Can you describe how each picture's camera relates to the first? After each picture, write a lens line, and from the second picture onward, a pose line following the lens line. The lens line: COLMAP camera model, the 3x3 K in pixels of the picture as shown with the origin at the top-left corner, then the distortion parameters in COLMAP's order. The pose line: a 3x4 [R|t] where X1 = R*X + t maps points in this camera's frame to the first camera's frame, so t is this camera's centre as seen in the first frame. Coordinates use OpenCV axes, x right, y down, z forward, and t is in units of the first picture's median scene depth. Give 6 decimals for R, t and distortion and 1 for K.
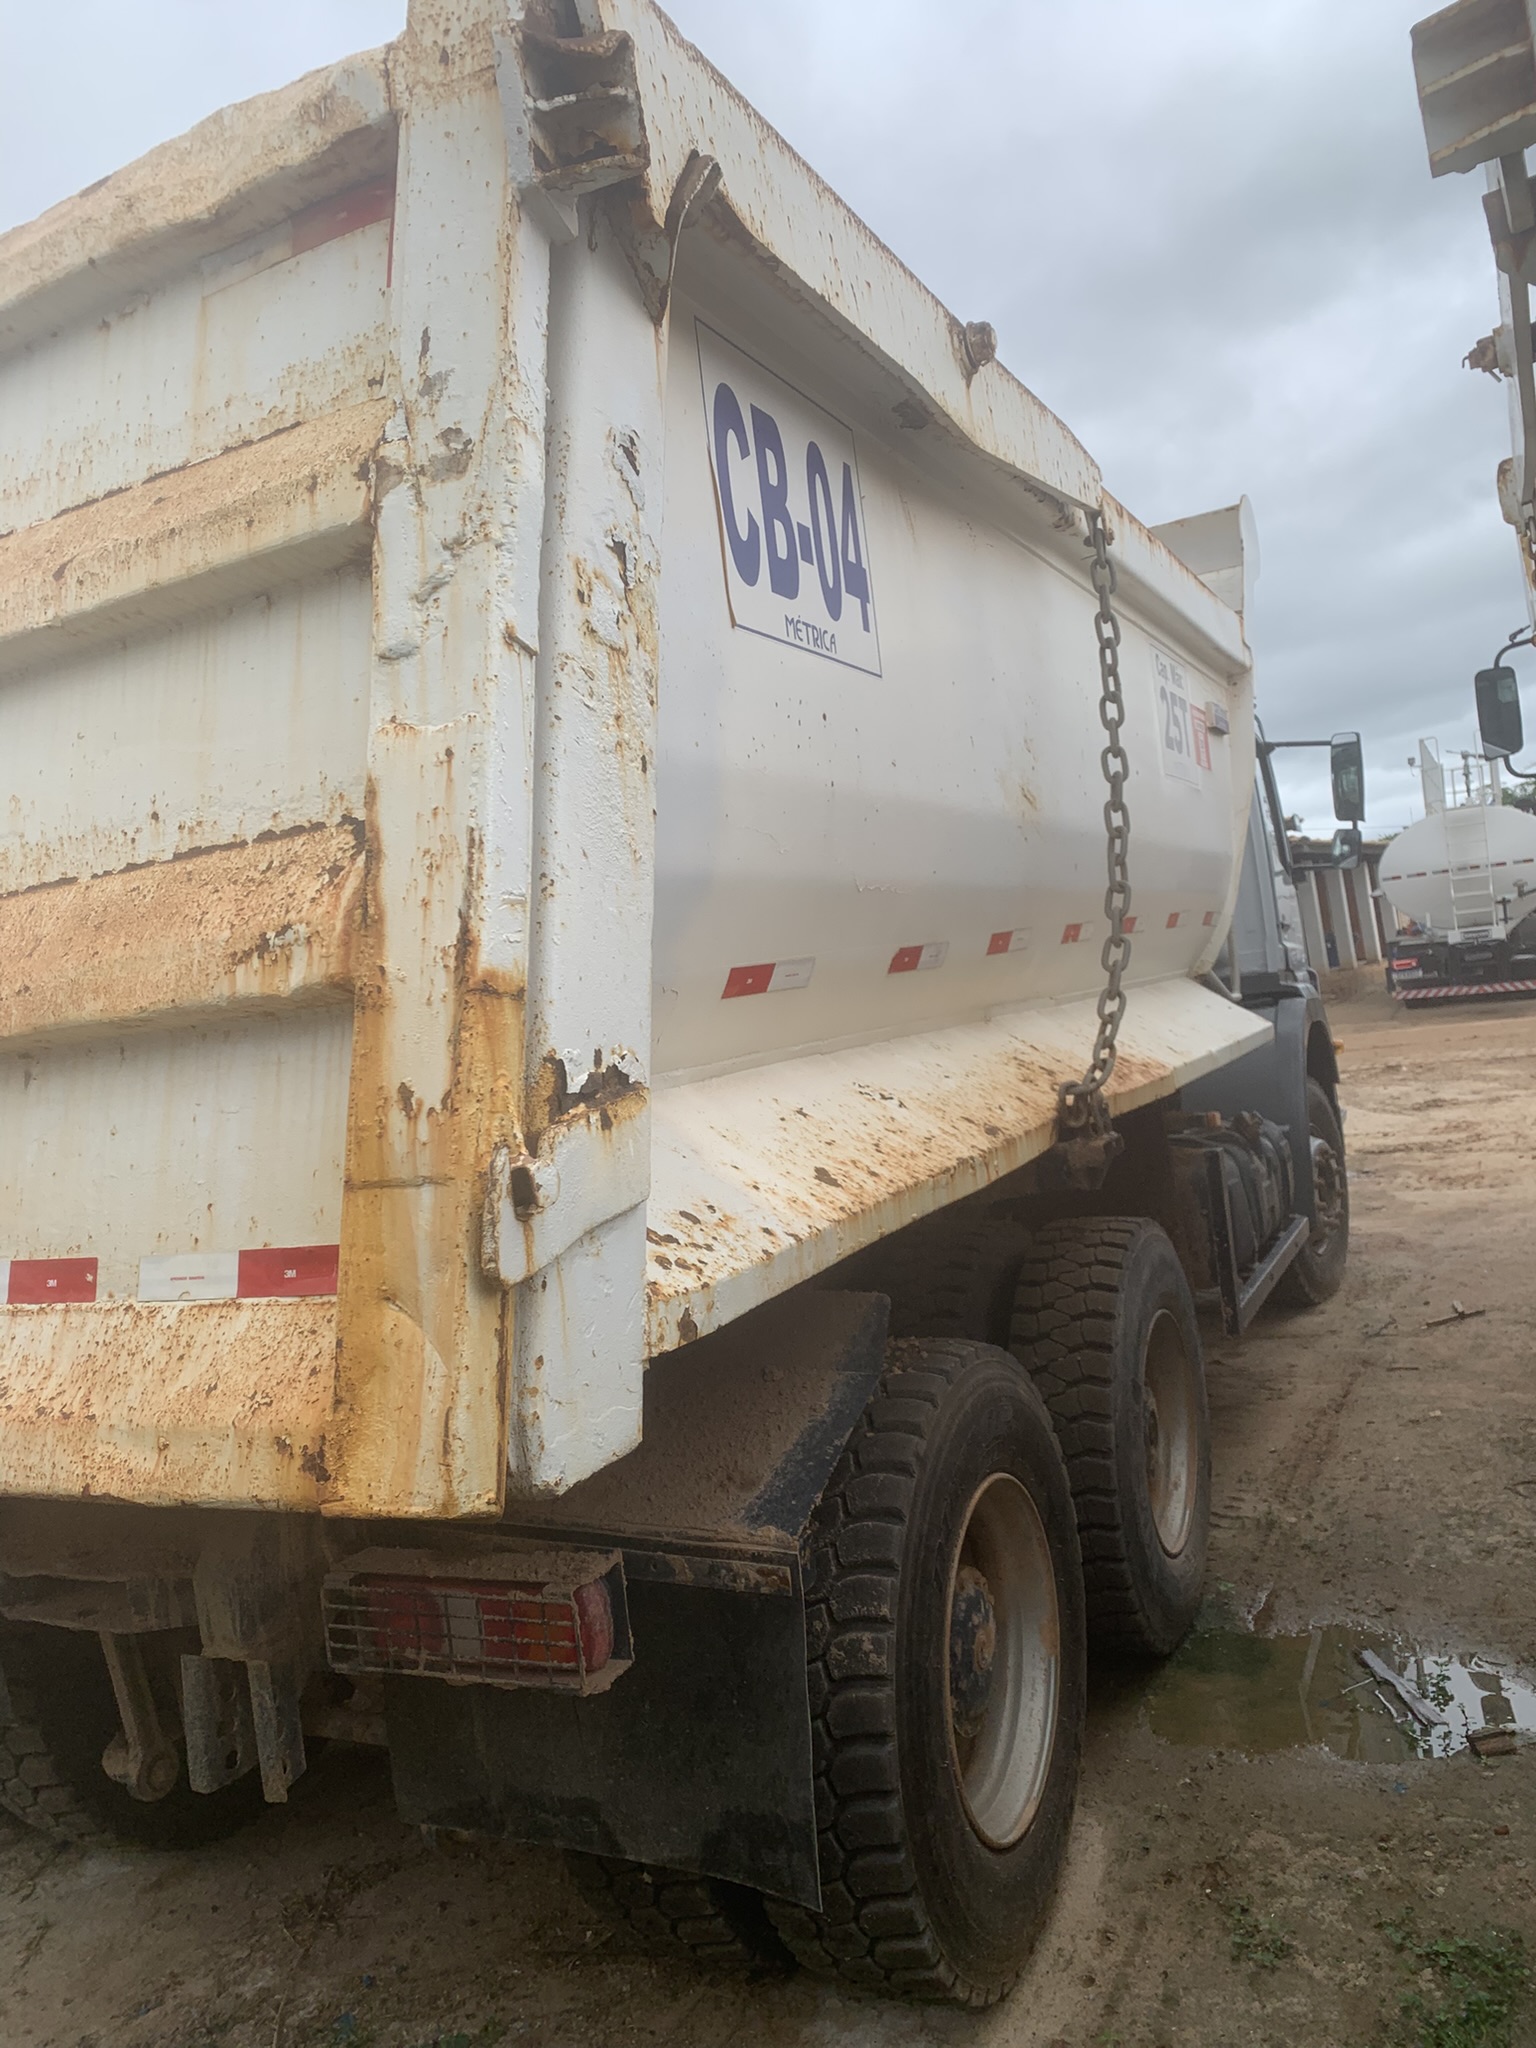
lens RADIAL K [[1557.1, 0, 763.8], [0, 1557.1, 979.2], [0, 0, 1]] dist [0.087188, -0.048640]
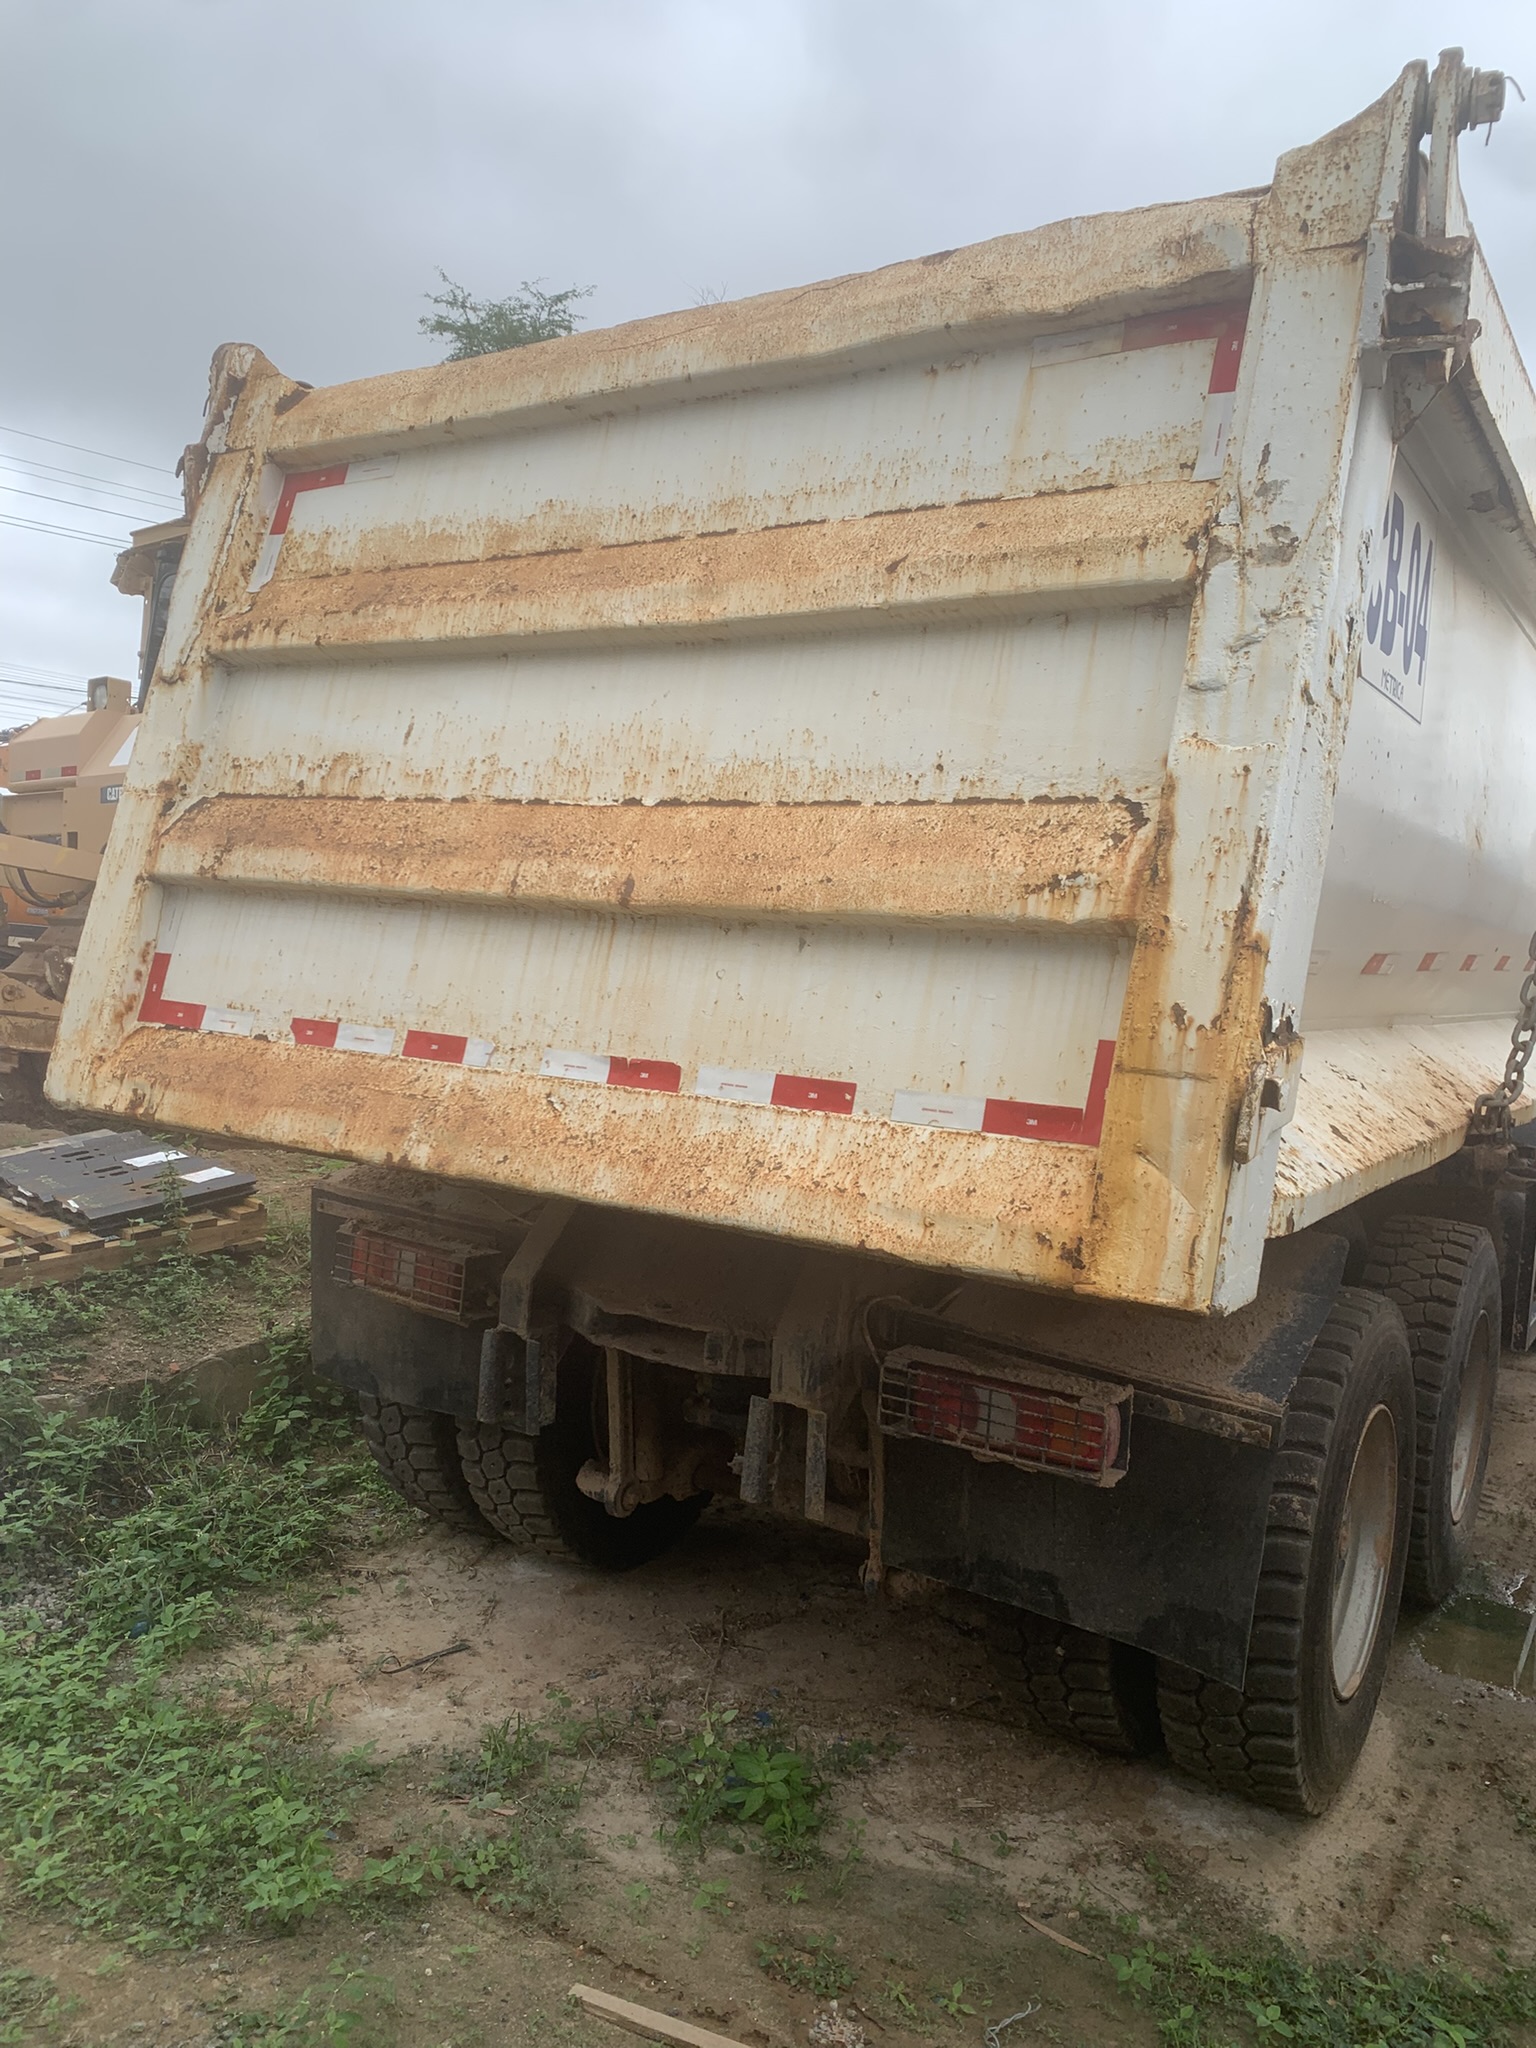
lens RADIAL K [[1619.7, 0, 768.9], [0, 1619.7, 988.1], [0, 0, 1]] dist [0.072385, -0.005639]
pose [[0.980308, 0.184418, -0.070609, -0.414865], [-0.181146, 0.982170, 0.050290, 0.039568], [0.078624, -0.036509, 0.996236, -0.393143]]
